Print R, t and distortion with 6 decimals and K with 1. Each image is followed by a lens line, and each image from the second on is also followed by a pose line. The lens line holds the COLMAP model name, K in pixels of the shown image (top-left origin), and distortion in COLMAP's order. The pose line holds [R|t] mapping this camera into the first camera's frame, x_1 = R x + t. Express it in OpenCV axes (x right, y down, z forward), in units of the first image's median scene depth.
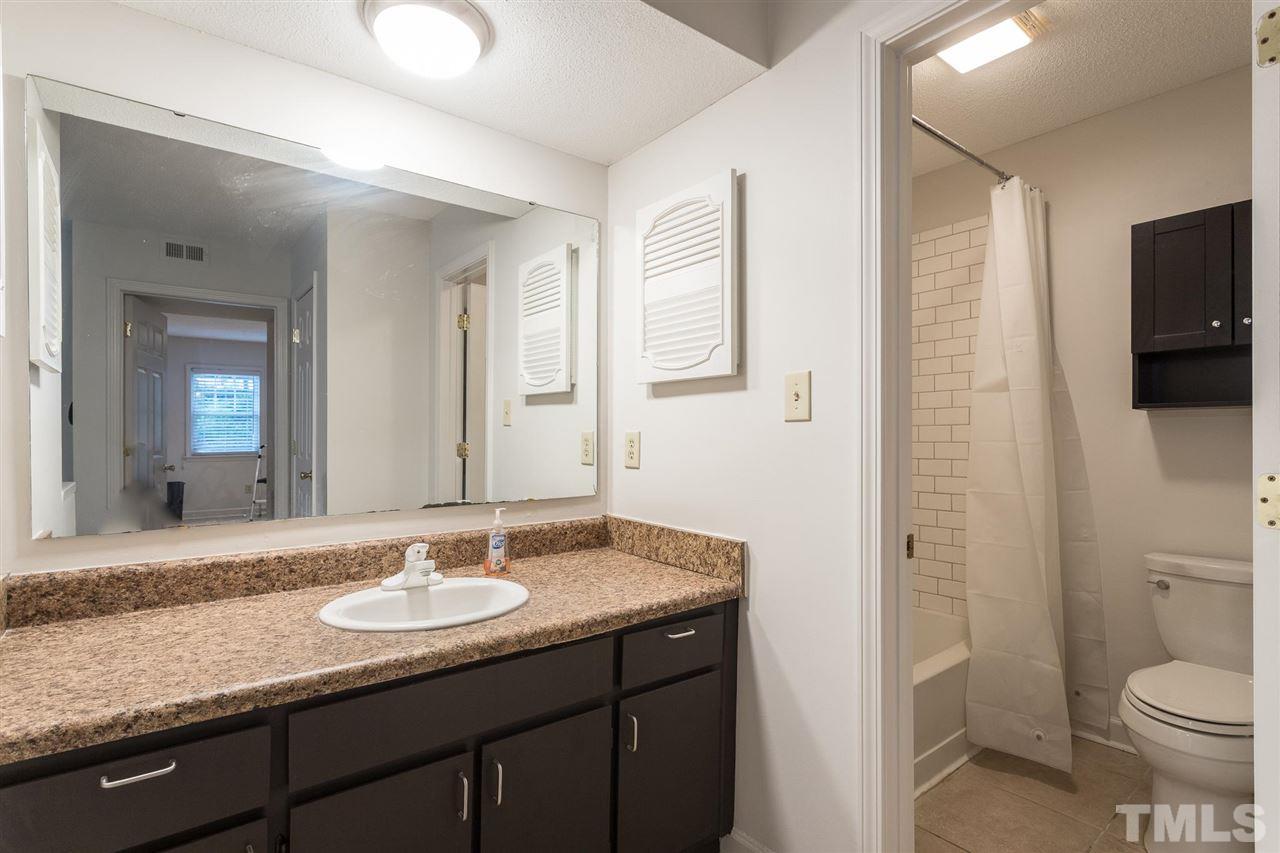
lens RADIAL K [[662.0, 0, 602.6], [0, 662.0, 427.3], [0, 0, 1]] dist [-0.002651, -0.001724]
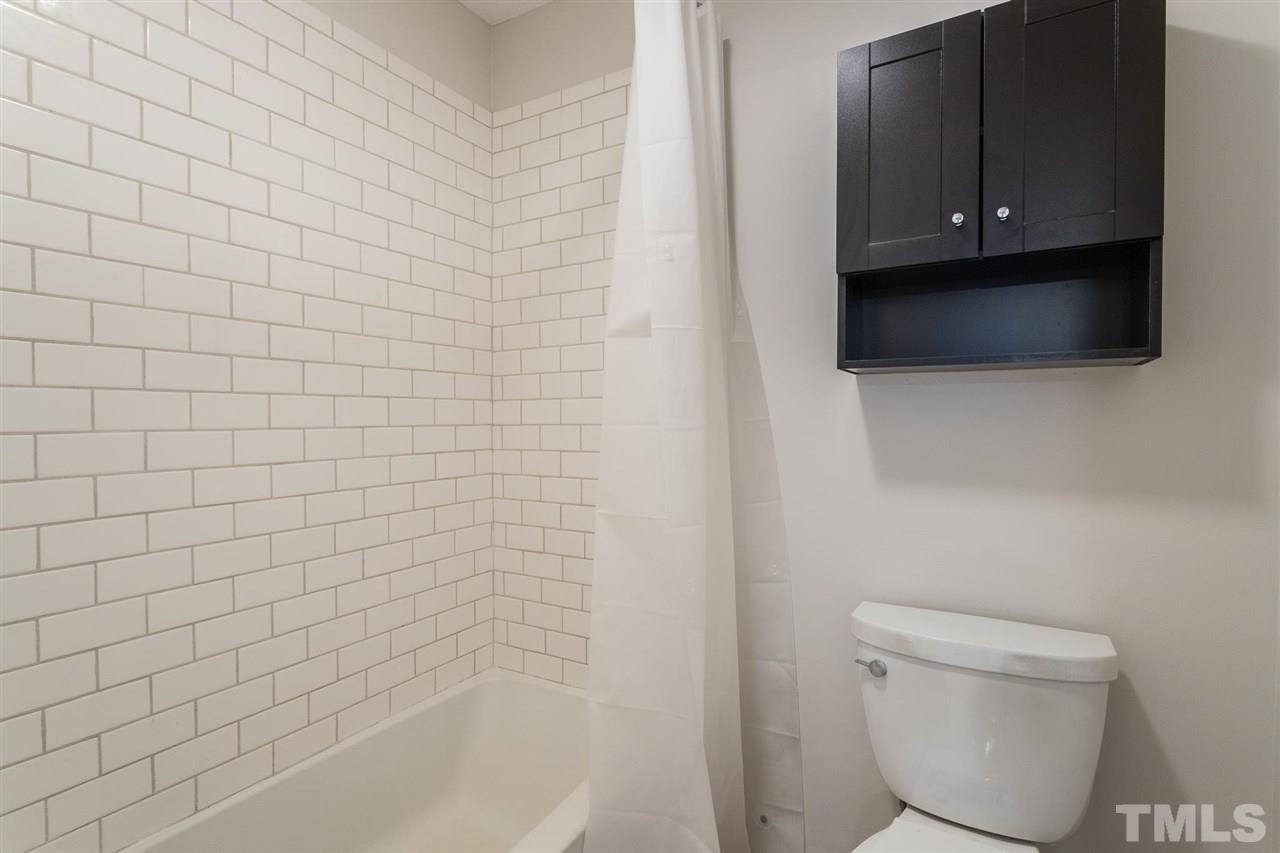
lens RADIAL K [[614.9, 0, 637.3], [0, 614.9, 427.9], [0, 0, 1]] dist [0.002122, 0.001129]
pose [[0.936363, -0.019187, 0.350507, 0.439251], [0.005955, 0.999230, 0.038792, 0.001905], [-0.350981, -0.034236, 0.935756, 0.543334]]
